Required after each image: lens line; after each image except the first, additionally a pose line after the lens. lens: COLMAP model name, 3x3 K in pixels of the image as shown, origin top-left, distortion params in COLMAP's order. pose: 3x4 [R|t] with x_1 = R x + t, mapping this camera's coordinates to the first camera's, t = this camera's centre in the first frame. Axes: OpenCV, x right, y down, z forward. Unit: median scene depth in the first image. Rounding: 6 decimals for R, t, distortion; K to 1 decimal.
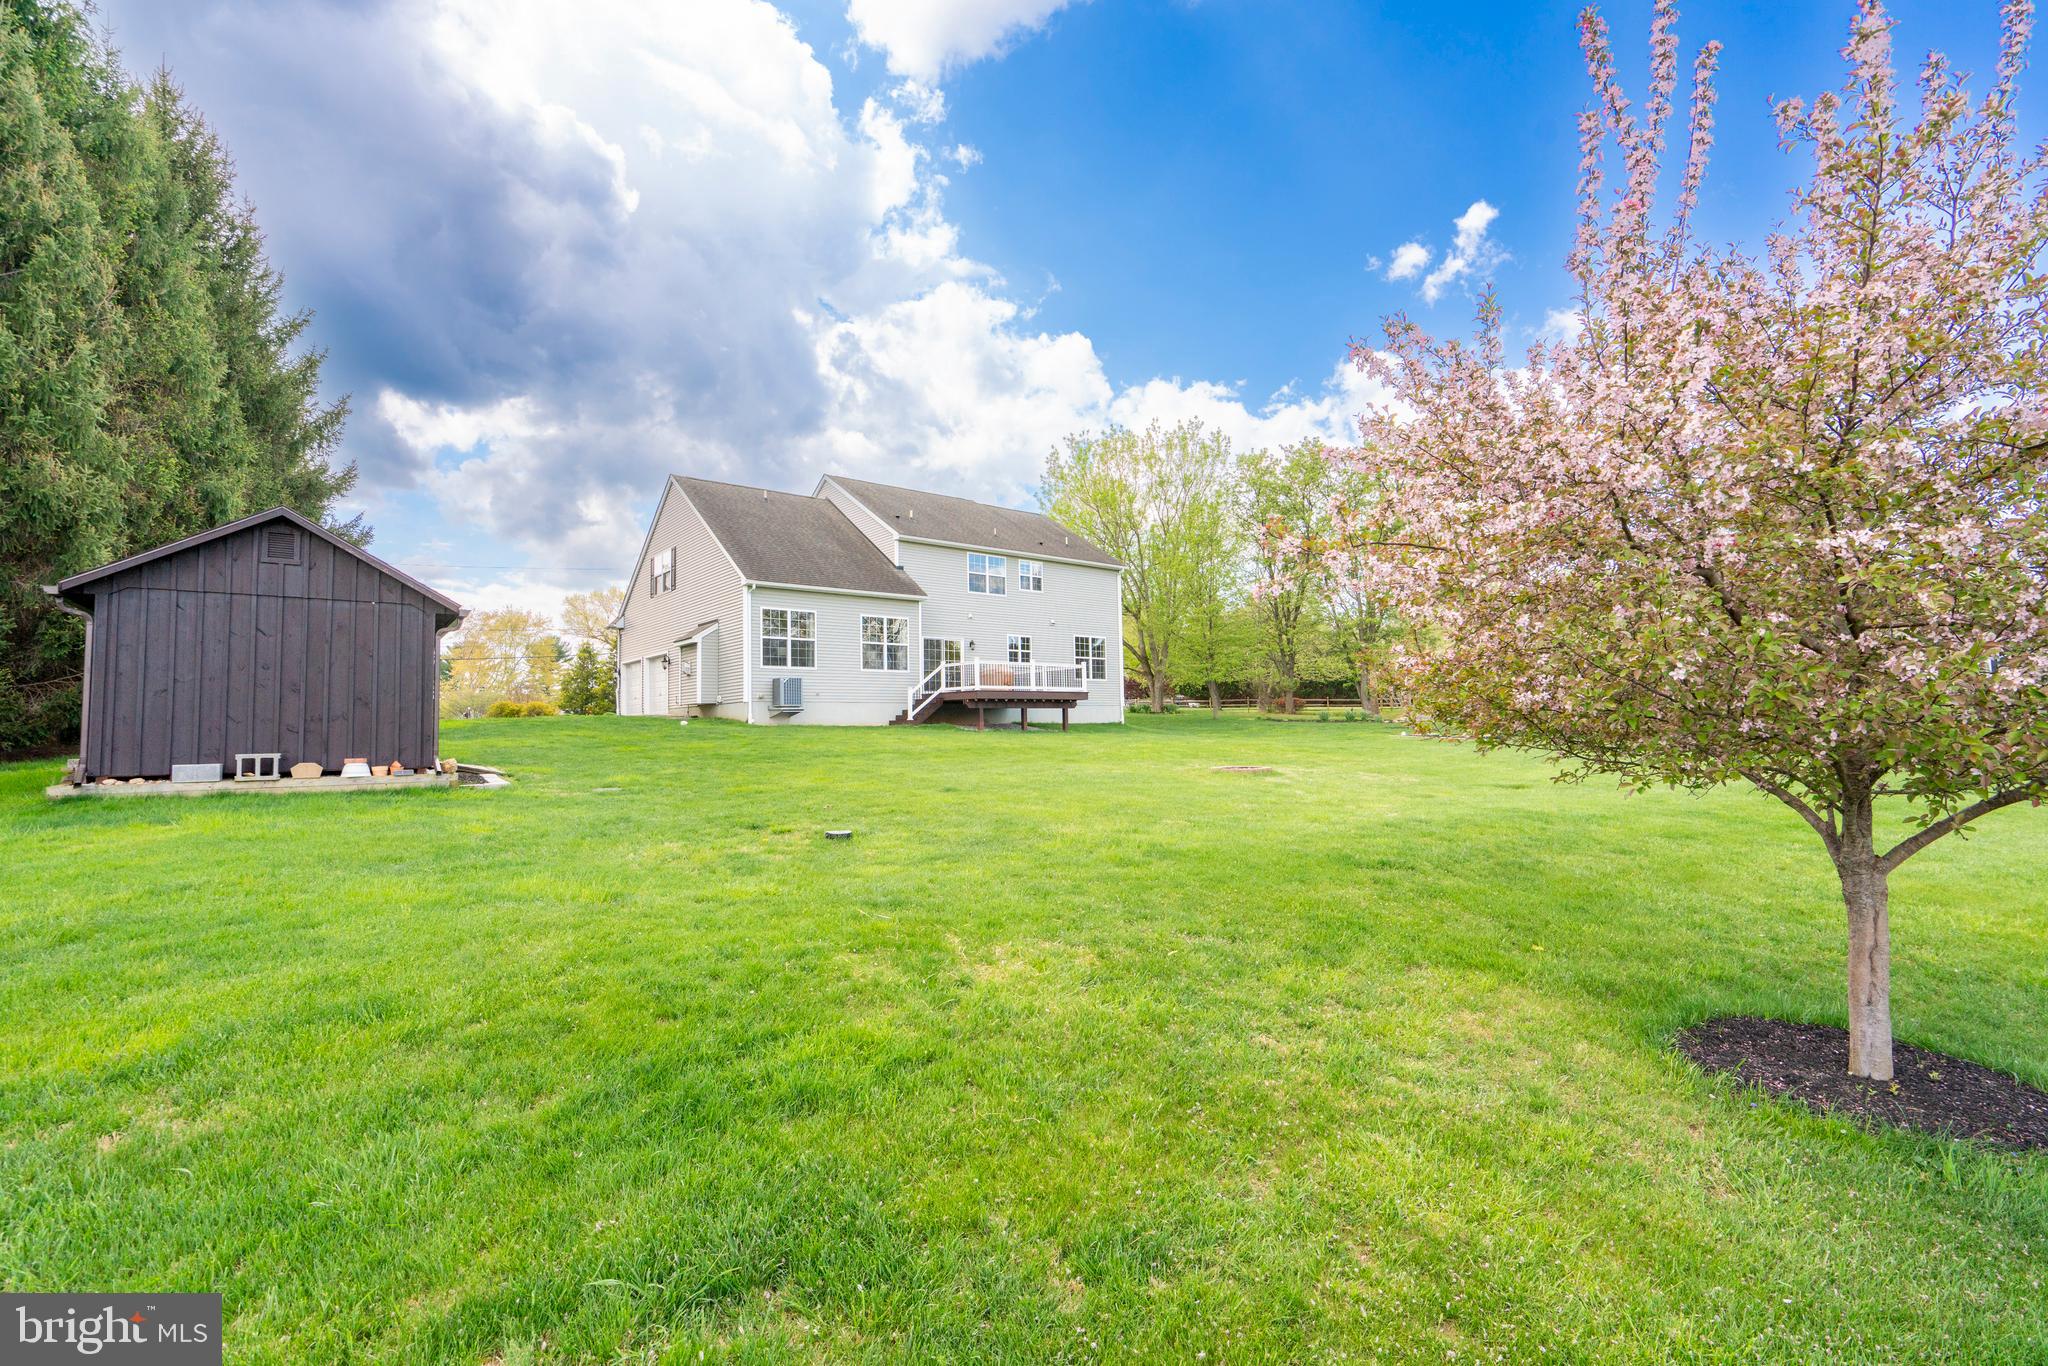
lens RADIAL K [[948.9, 0, 1020.1], [0, 948.9, 675.3], [0, 0, 1]] dist [0.010745, -0.000040]
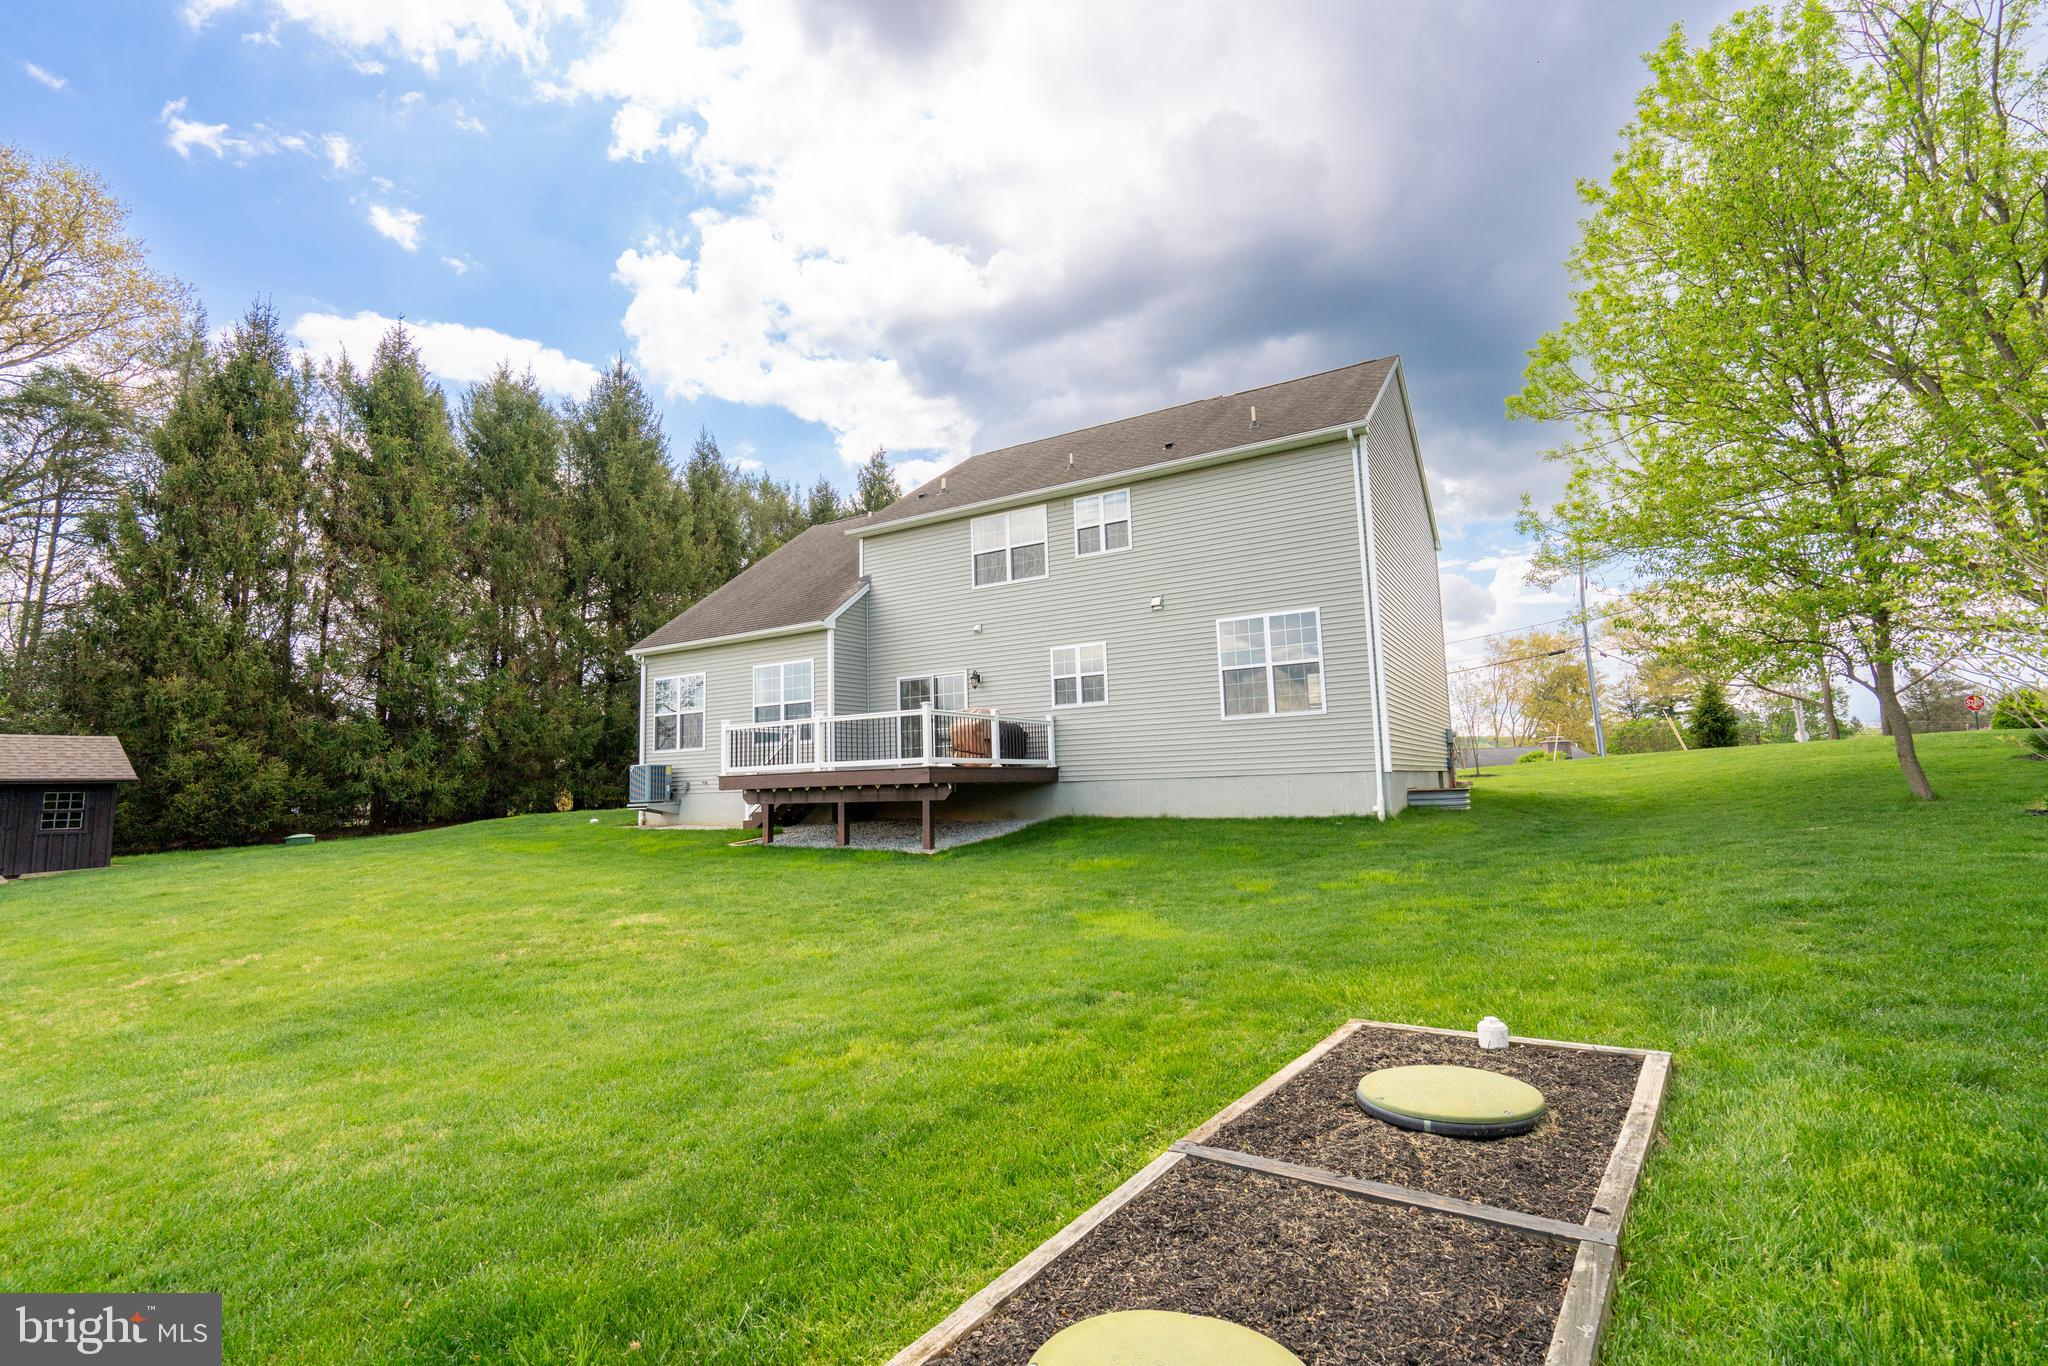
lens RADIAL K [[948.9, 0, 1020.1], [0, 948.9, 675.3], [0, 0, 1]] dist [0.010745, -0.000040]
pose [[0.320225, -0.102039, -0.941830, 0.534643], [0.080845, 0.993499, -0.080150, 0.014773], [0.943886, -0.050476, 0.326392, 0.915540]]
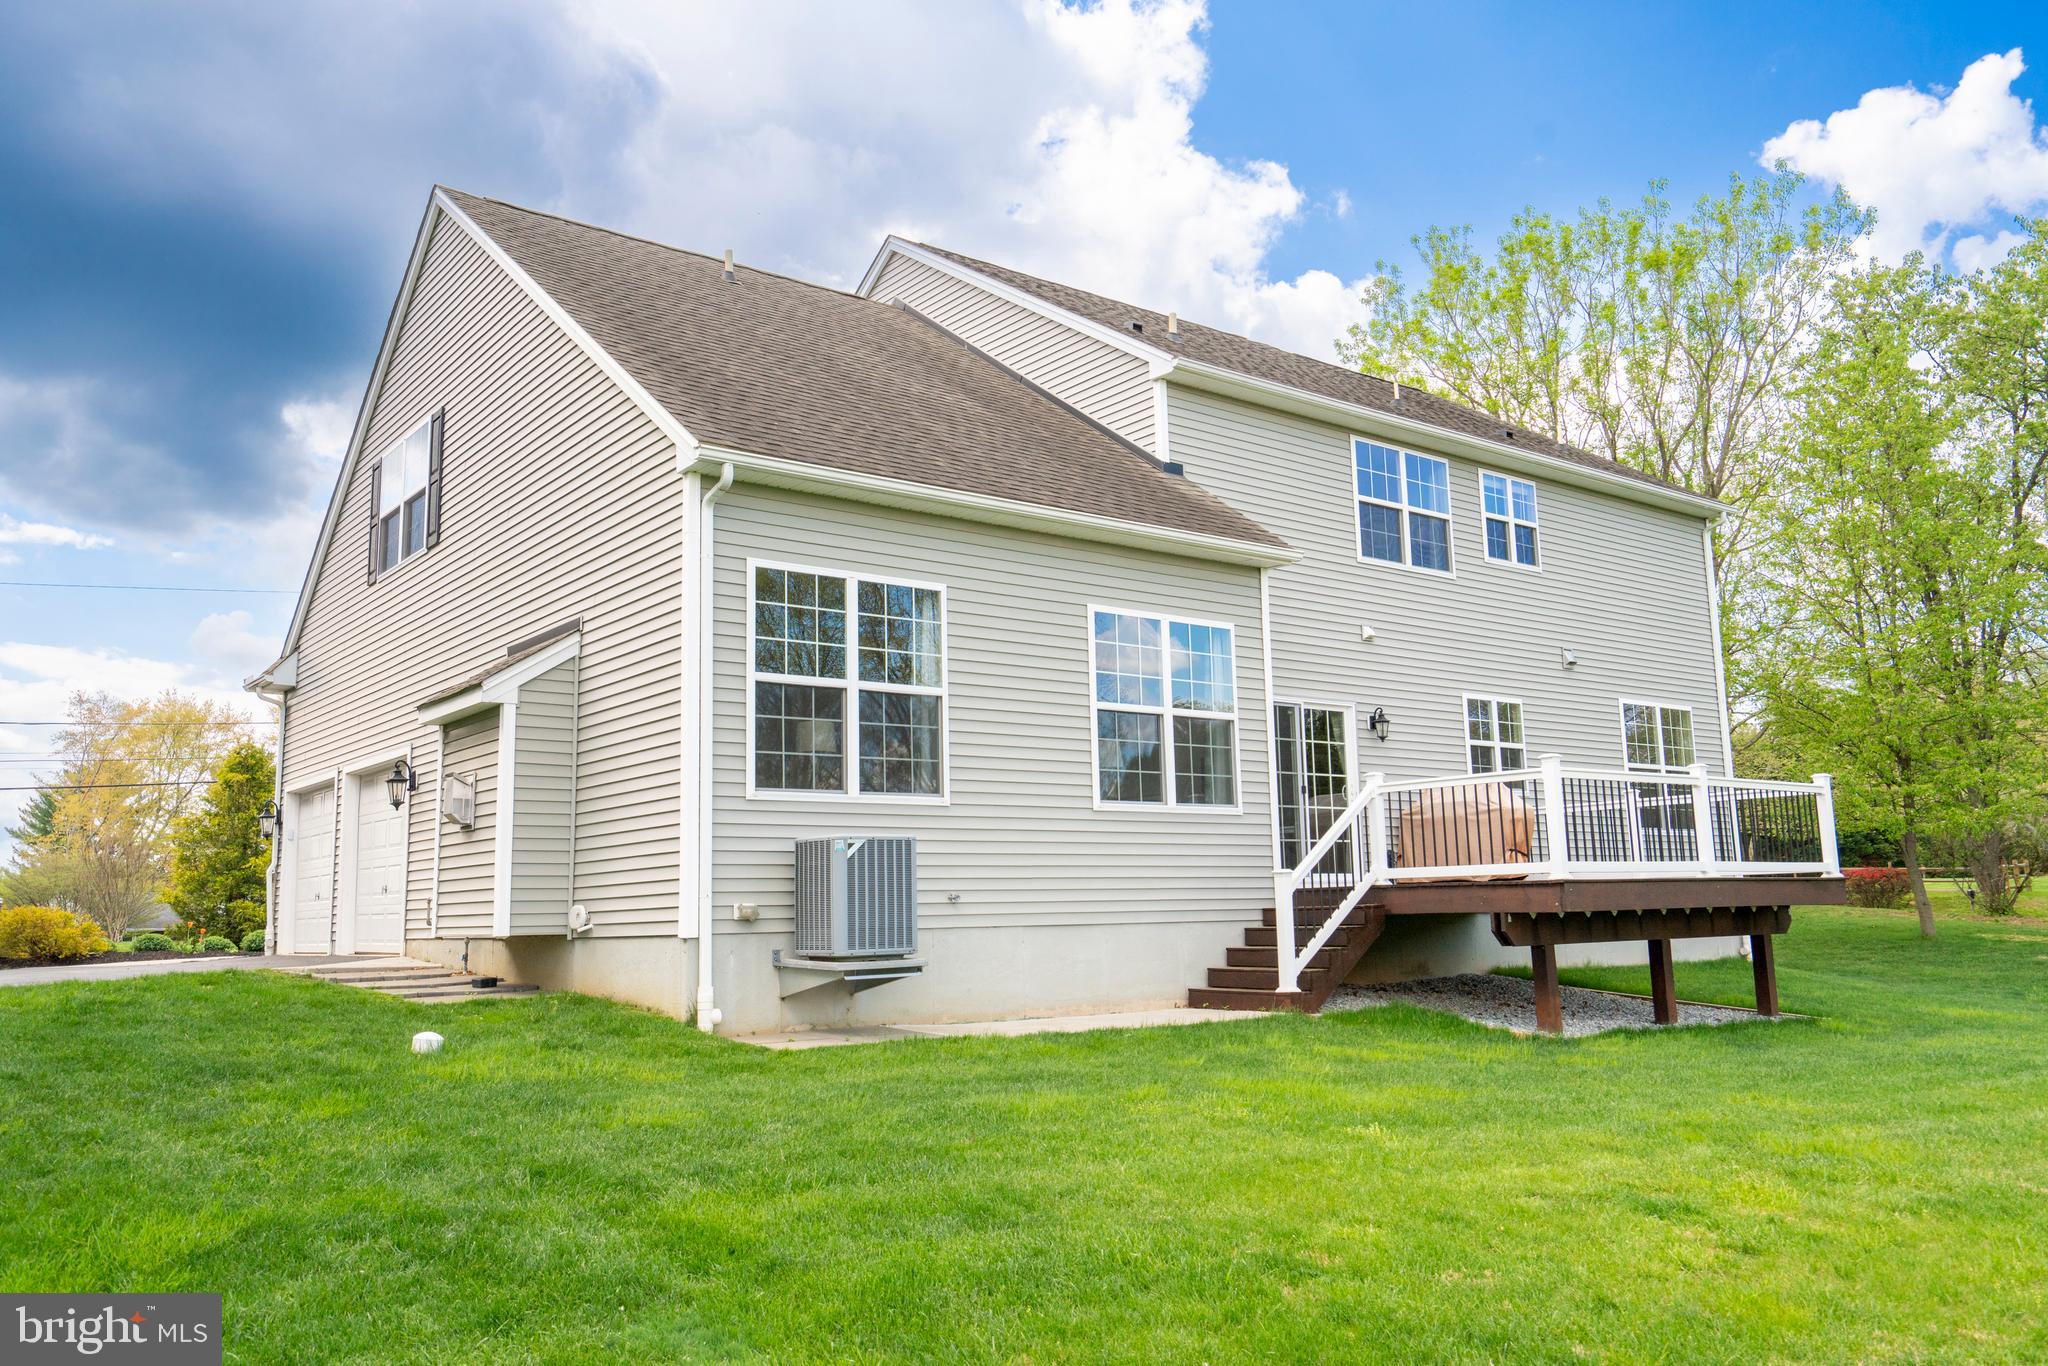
lens RADIAL K [[1561.1, 0, 1024.0], [0, 1561.1, 683.0], [0, 0, 1]] dist [0.006206, 0.001291]
pose [[0.999643, -0.009885, -0.024831, -0.169250], [0.007705, 0.996231, -0.086400, -0.001755], [0.025591, 0.086178, 0.995951, 0.525082]]
